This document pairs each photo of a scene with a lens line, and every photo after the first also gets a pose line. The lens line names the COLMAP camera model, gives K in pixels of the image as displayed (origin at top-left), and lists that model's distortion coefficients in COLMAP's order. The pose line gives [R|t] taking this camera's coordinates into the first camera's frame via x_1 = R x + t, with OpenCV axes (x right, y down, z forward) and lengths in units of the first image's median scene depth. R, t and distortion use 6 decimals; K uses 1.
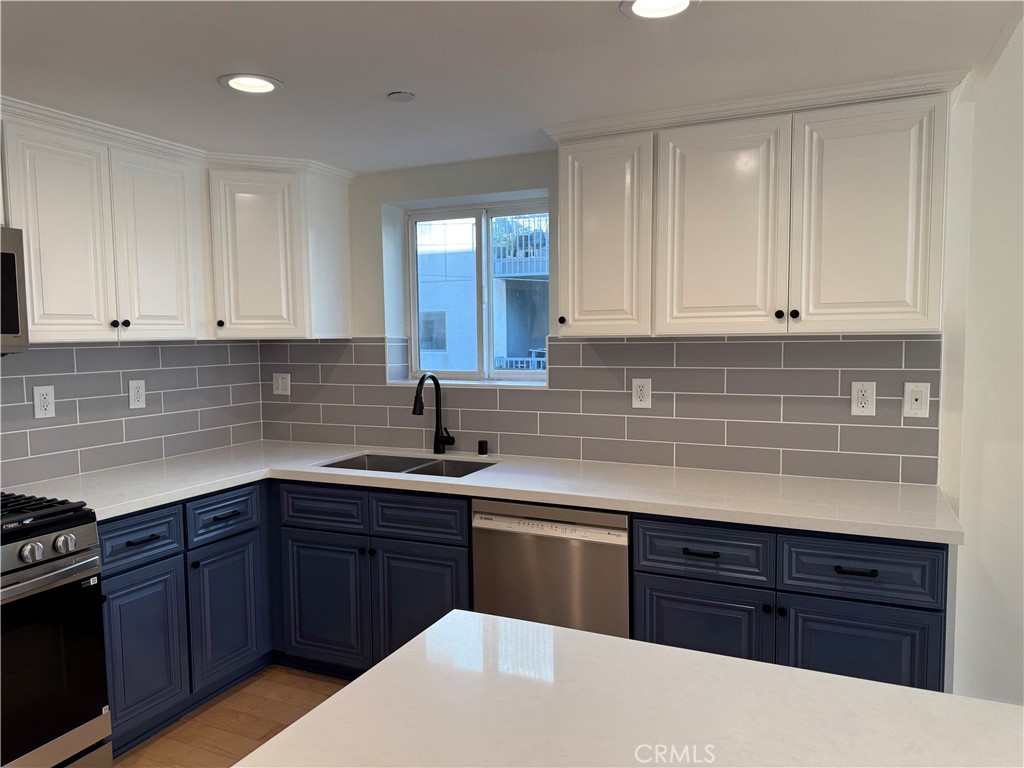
lens RADIAL K [[730.7, 0, 518.1], [0, 730.7, 387.1], [0, 0, 1]] dist [0.063519, -0.057928]
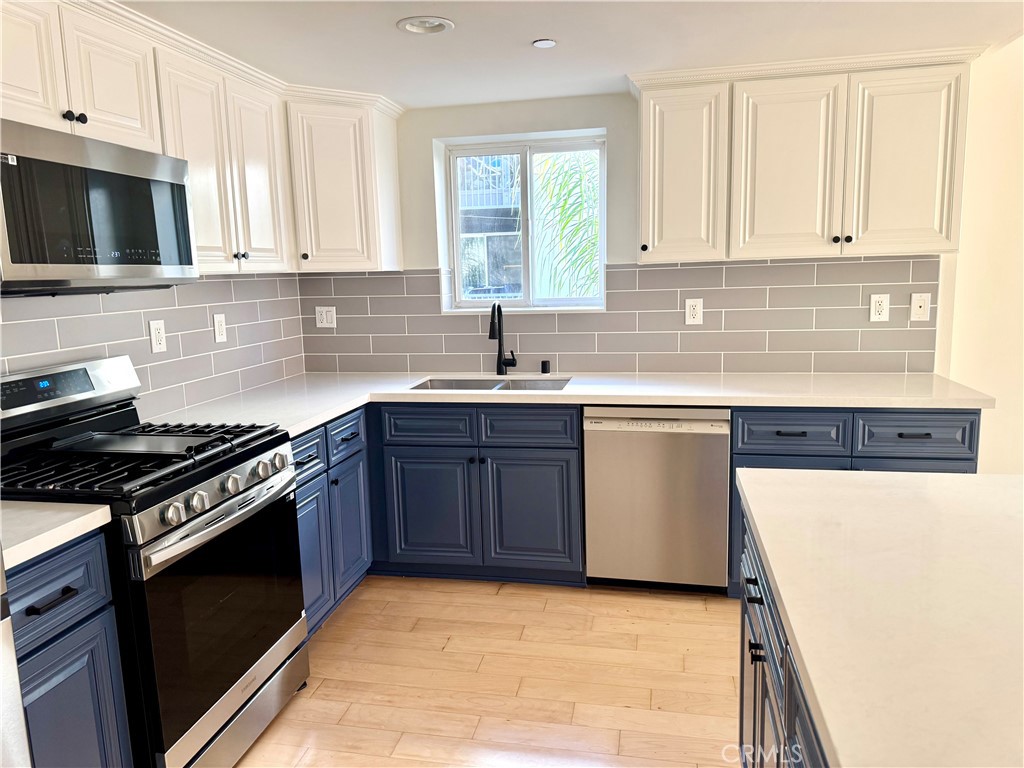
lens RADIAL K [[730.7, 0, 509.8], [0, 730.7, 382.0], [0, 0, 1]] dist [0.063519, -0.057928]
pose [[0.972279, -0.051381, 0.228107, -0.415254], [0.034344, 0.996358, 0.078041, 0.020356], [-0.231286, -0.068044, 0.970503, -0.080697]]
